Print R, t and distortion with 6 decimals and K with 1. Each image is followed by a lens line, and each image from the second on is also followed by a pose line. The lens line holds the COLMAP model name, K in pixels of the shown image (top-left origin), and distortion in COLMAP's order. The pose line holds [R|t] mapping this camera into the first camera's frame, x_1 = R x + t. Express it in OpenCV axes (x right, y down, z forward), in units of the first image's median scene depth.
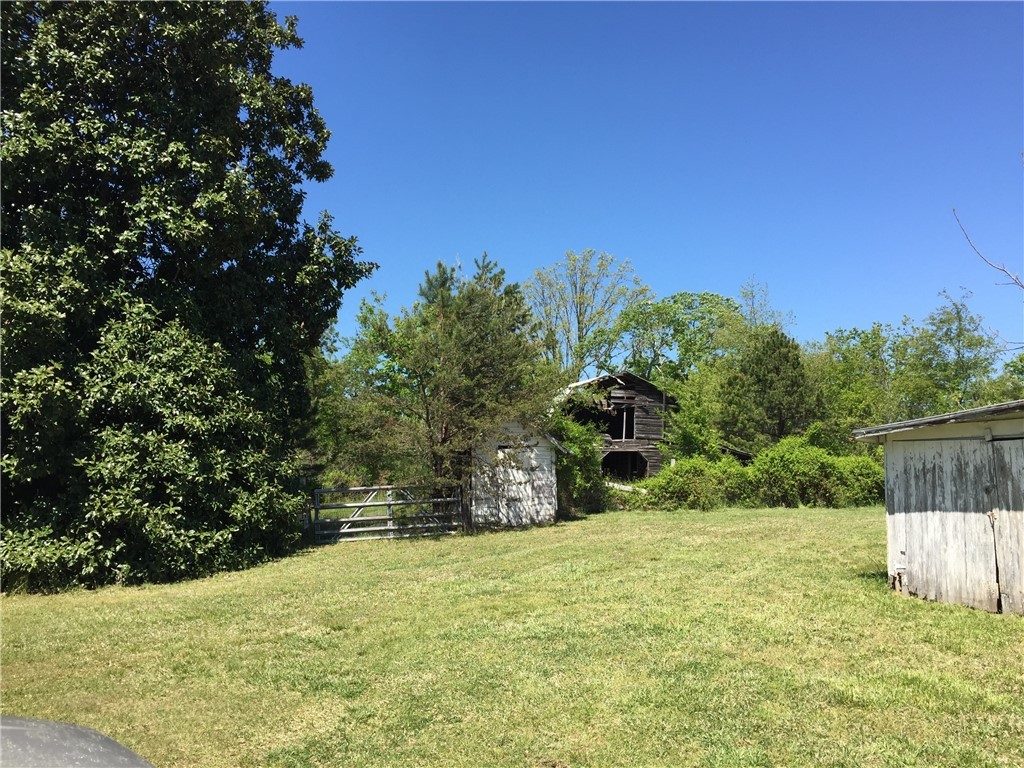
lens RADIAL K [[870.6, 0, 510.2], [0, 870.6, 381.7], [0, 0, 1]] dist [0.072301, -0.102716]
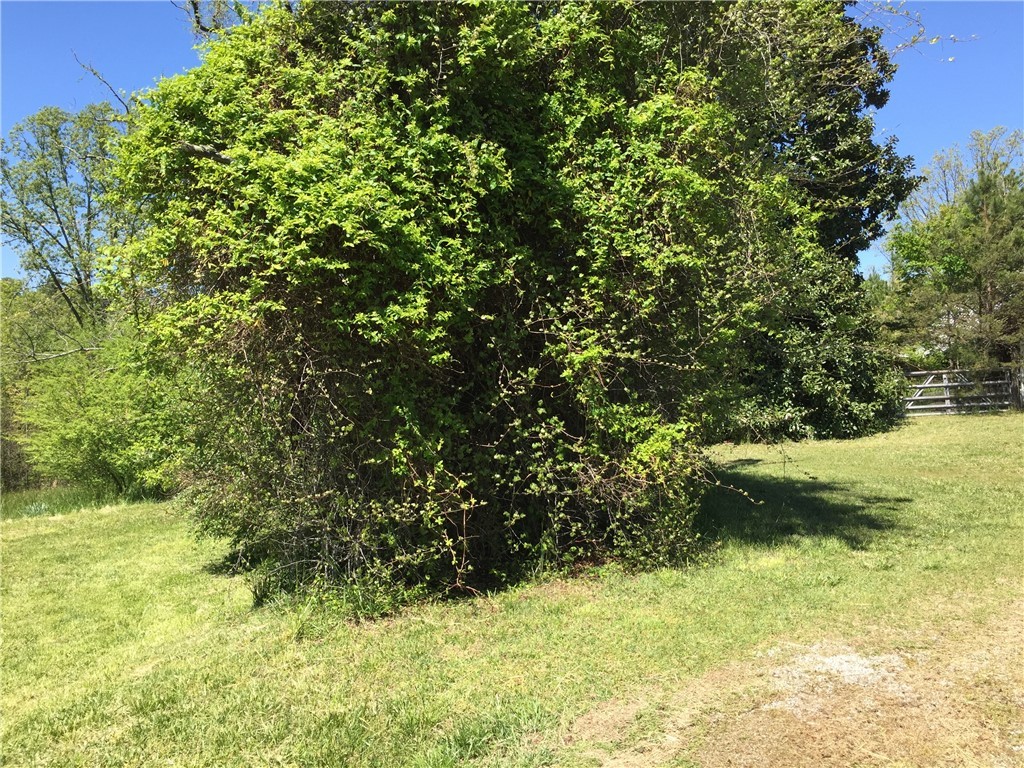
lens RADIAL K [[870.6, 0, 513.2], [0, 870.6, 388.0], [0, 0, 1]] dist [0.072301, -0.102716]
pose [[0.948249, 0.000673, -0.317527, -0.317531], [0.040403, 0.991614, 0.122761, -0.026719], [0.314947, -0.129237, 0.940269, -0.304909]]
